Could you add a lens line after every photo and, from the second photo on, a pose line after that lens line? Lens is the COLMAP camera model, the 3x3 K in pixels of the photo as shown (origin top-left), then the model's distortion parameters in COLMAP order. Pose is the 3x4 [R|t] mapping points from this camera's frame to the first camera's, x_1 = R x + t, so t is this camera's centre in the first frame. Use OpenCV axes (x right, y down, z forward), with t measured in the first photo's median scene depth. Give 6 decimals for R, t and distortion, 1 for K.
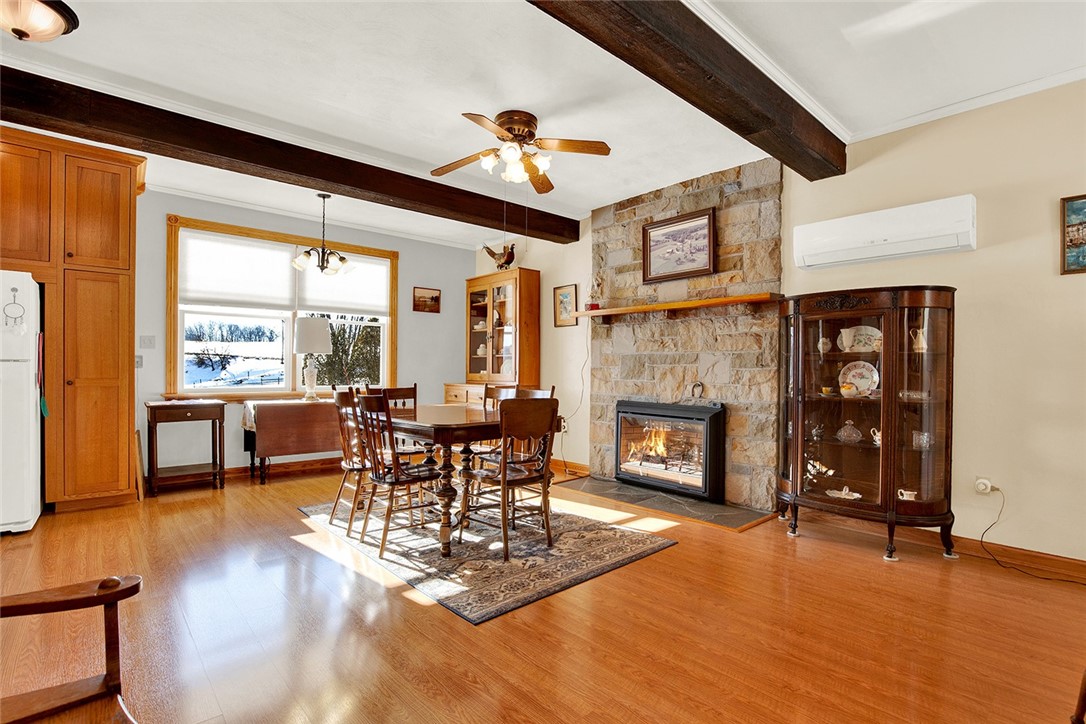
lens RADIAL K [[517.3, 0, 548.9], [0, 517.3, 372.1], [0, 0, 1]] dist [-0.023350, -0.000112]
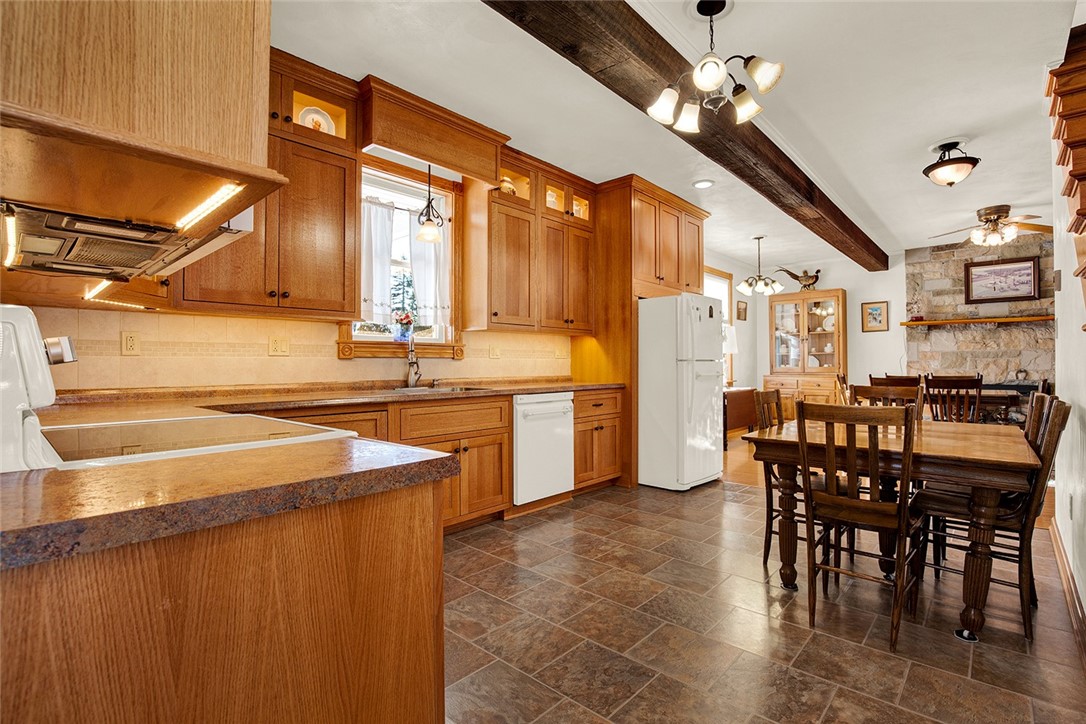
lens RADIAL K [[511.9, 0, 542.3], [0, 511.9, 358.3], [0, 0, 1]] dist [-0.023517, -0.000105]
pose [[0.995601, -0.010727, 0.093081, -1.266832], [0.012403, 0.999771, -0.017438, -0.005865], [-0.092872, 0.018516, 0.995506, -0.340621]]
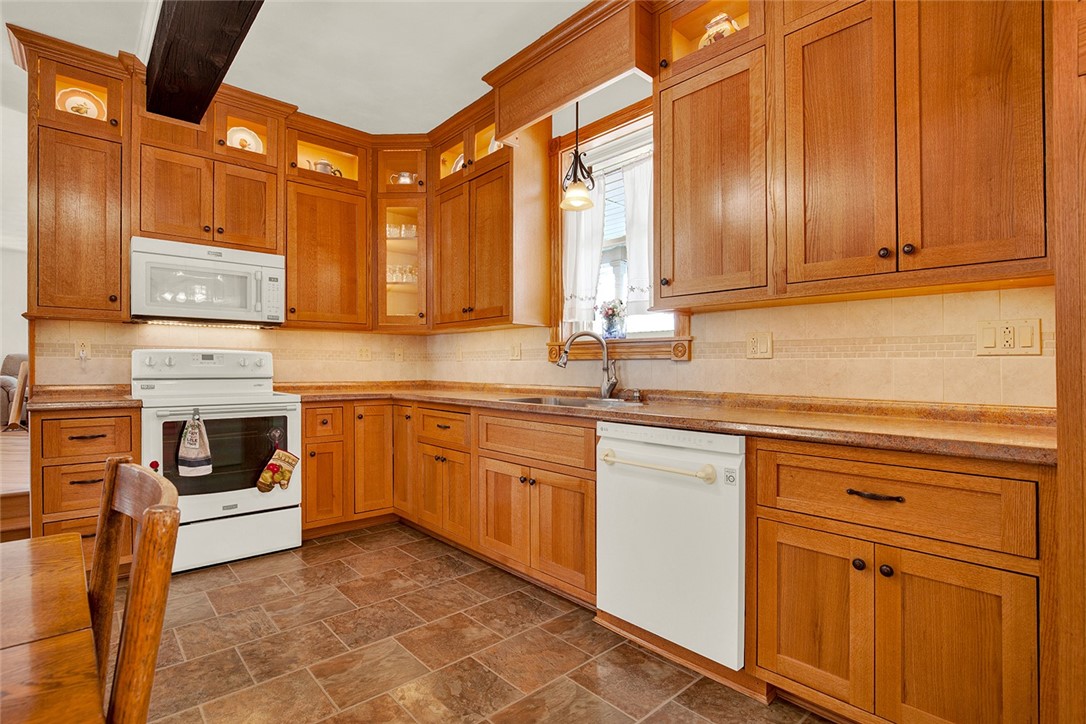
lens RADIAL K [[517.3, 0, 548.9], [0, 517.3, 372.1], [0, 0, 1]] dist [-0.023350, -0.000112]
pose [[0.011799, -0.000245, -0.999930, -0.743307], [-0.013701, 0.999906, -0.000407, -0.006807], [0.999837, 0.013705, 0.011795, 0.433286]]
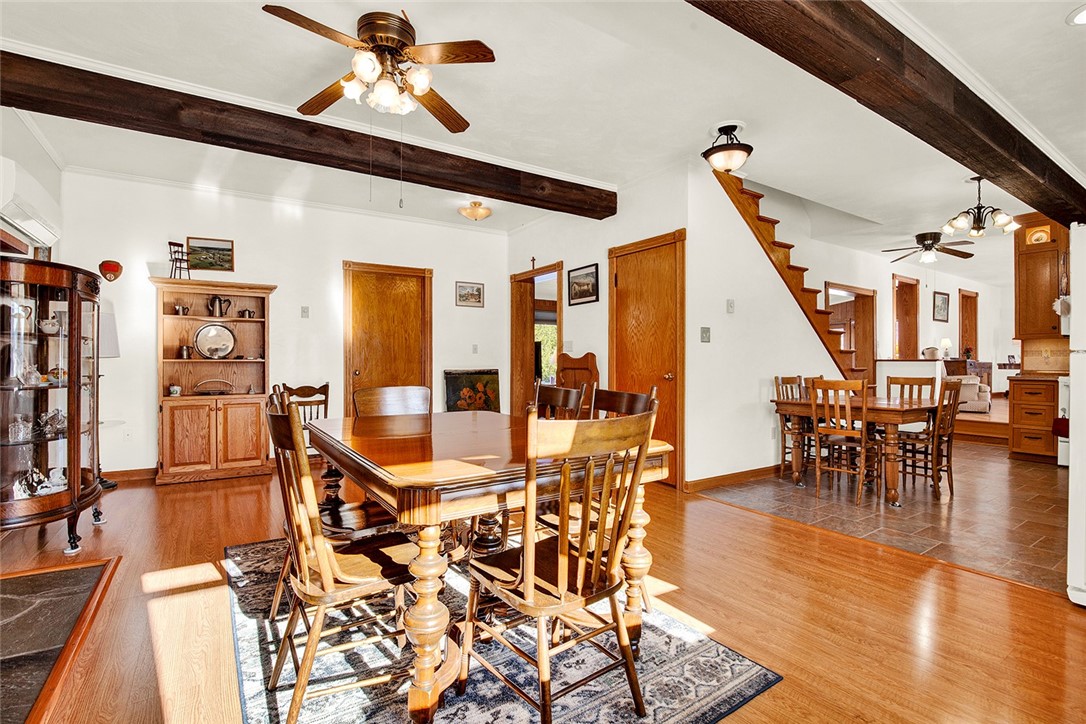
lens RADIAL K [[517.3, 0, 548.9], [0, 517.3, 372.1], [0, 0, 1]] dist [-0.023350, -0.000112]
pose [[-0.989467, -0.011812, 0.144279, -0.310487], [-0.007893, 0.999585, 0.027702, -0.004310], [-0.144546, 0.026272, -0.989149, 1.335366]]
